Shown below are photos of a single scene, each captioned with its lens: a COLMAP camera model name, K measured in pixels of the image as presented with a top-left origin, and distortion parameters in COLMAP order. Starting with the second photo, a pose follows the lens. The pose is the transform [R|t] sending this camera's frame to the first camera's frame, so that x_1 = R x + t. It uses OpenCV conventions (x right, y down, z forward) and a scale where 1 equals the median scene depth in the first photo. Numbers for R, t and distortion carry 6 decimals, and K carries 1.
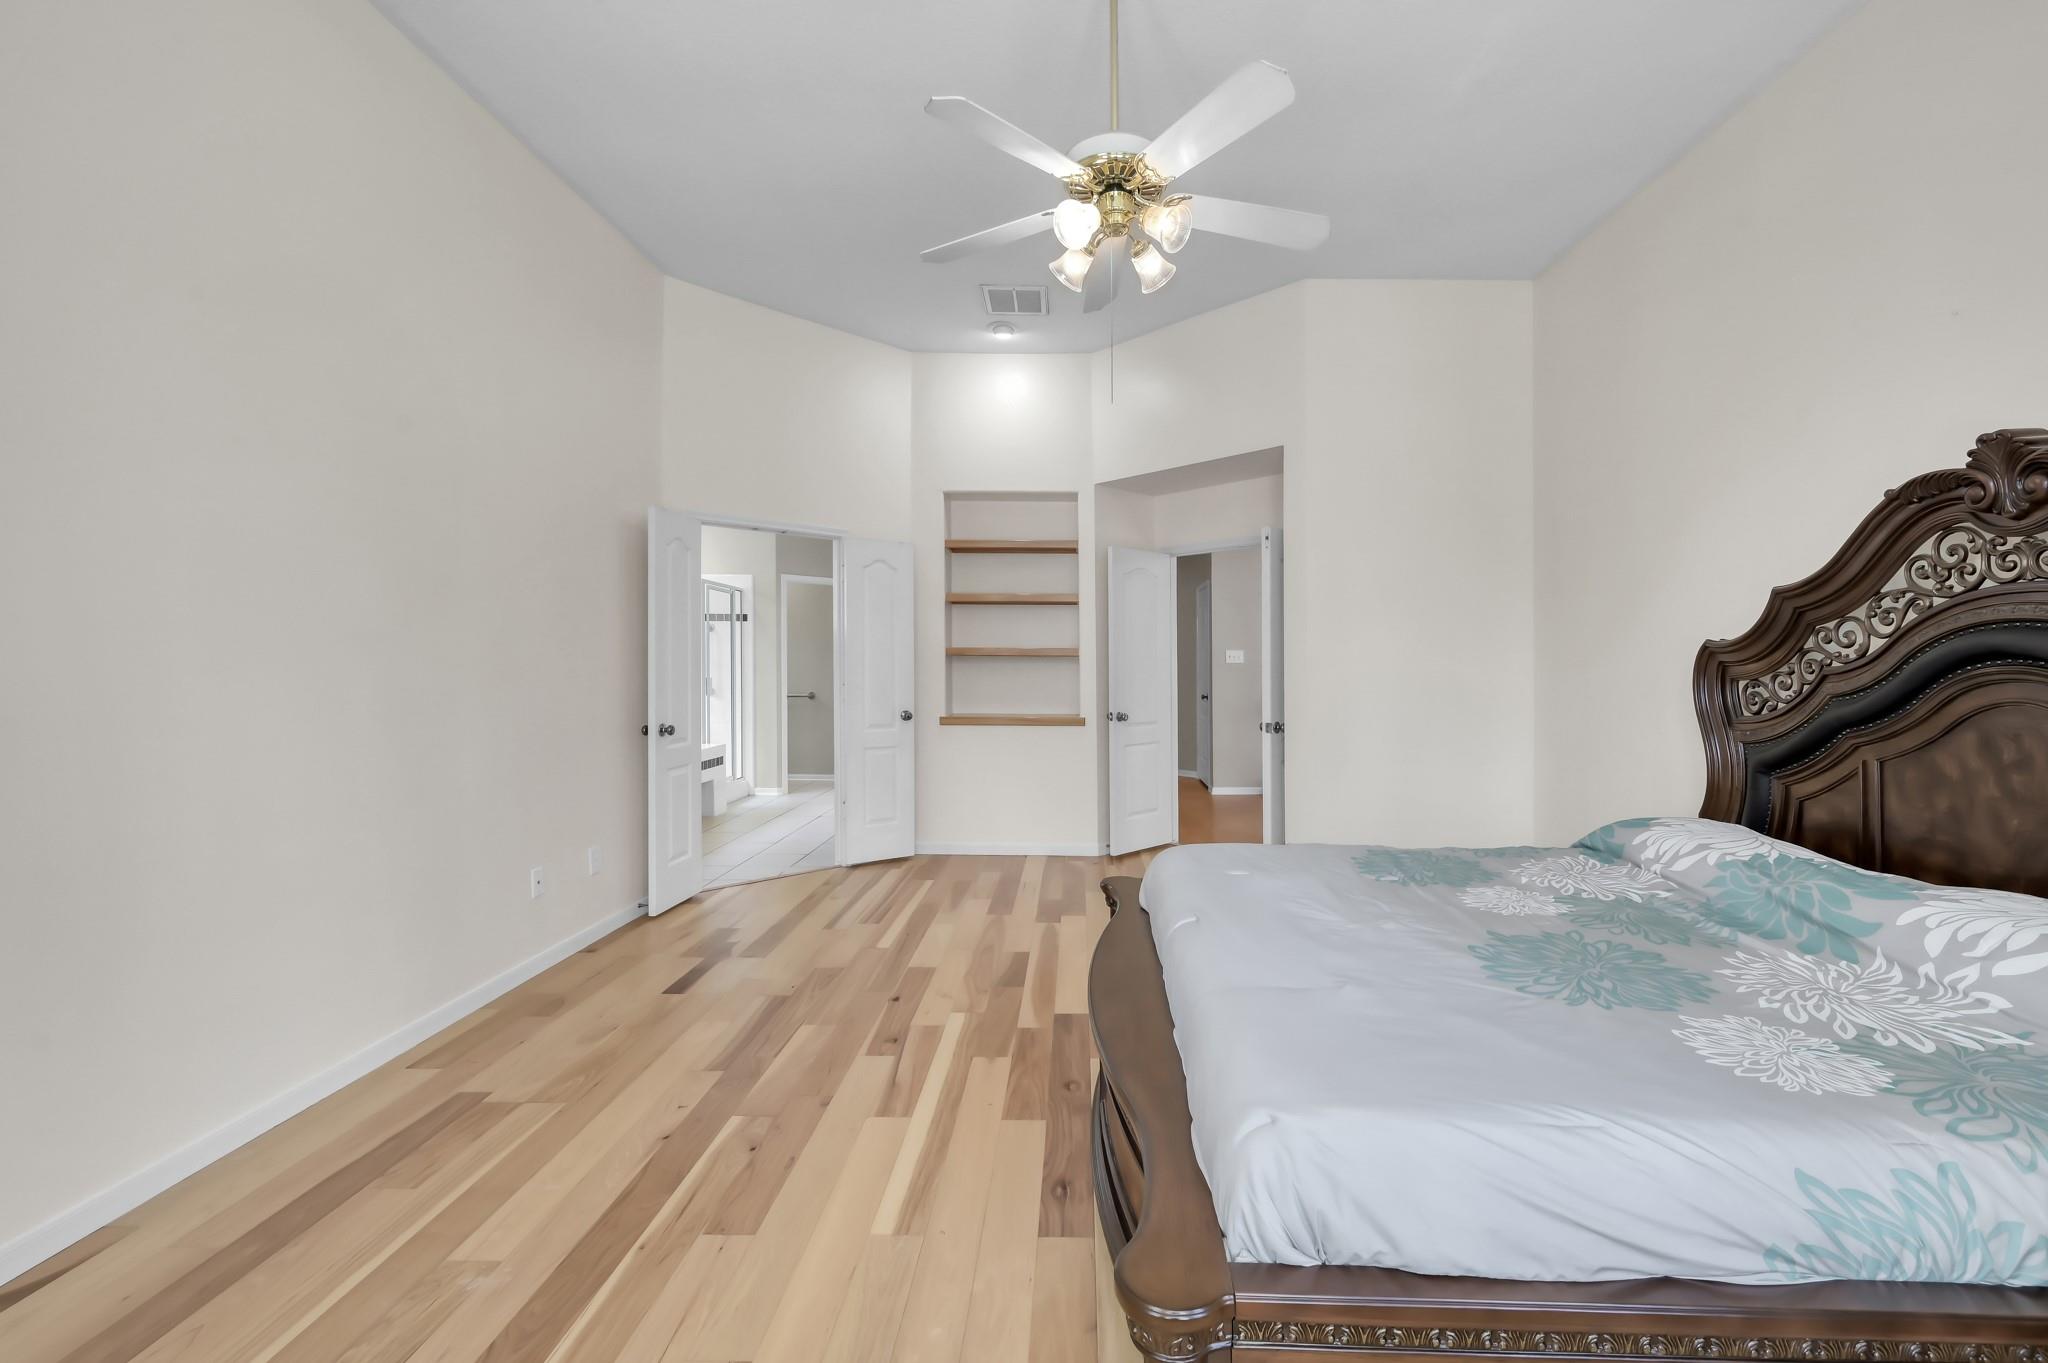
lens RADIAL K [[815.7, 0, 1029.4], [0, 815.7, 667.7], [0, 0, 1]] dist [0.000711, -0.000085]
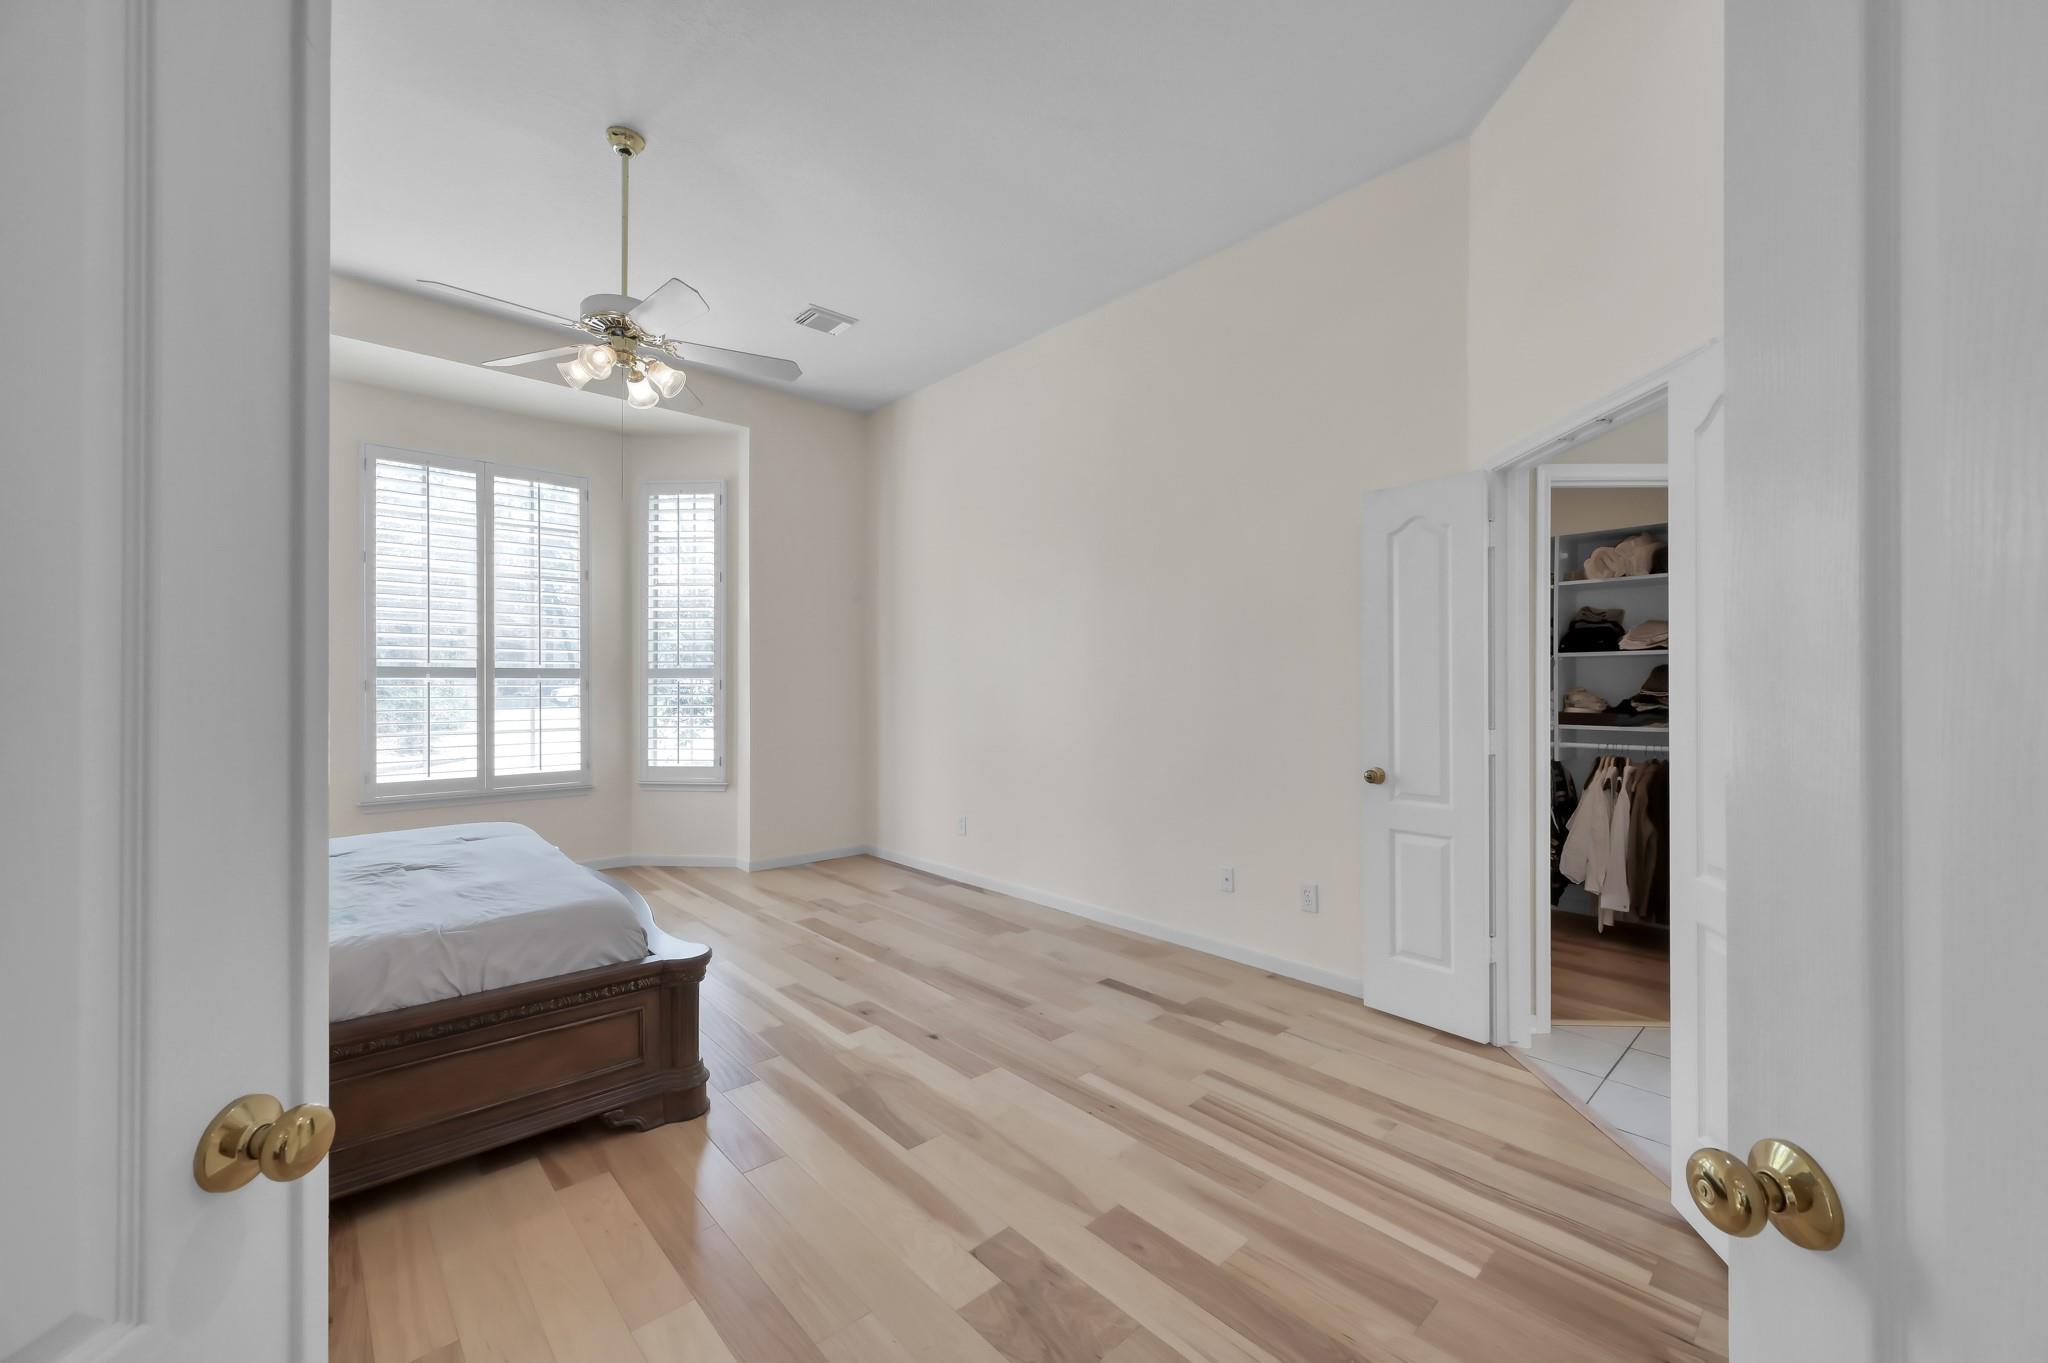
lens RADIAL K [[815.7, 0, 1003.5], [0, 815.7, 677.7], [0, 0, 1]] dist [0.000711, -0.000085]
pose [[-0.708655, -0.006714, -0.705523, 0.464531], [-0.004360, 0.999977, -0.005137, -0.004539], [0.705542, -0.000564, -0.708668, 1.793297]]
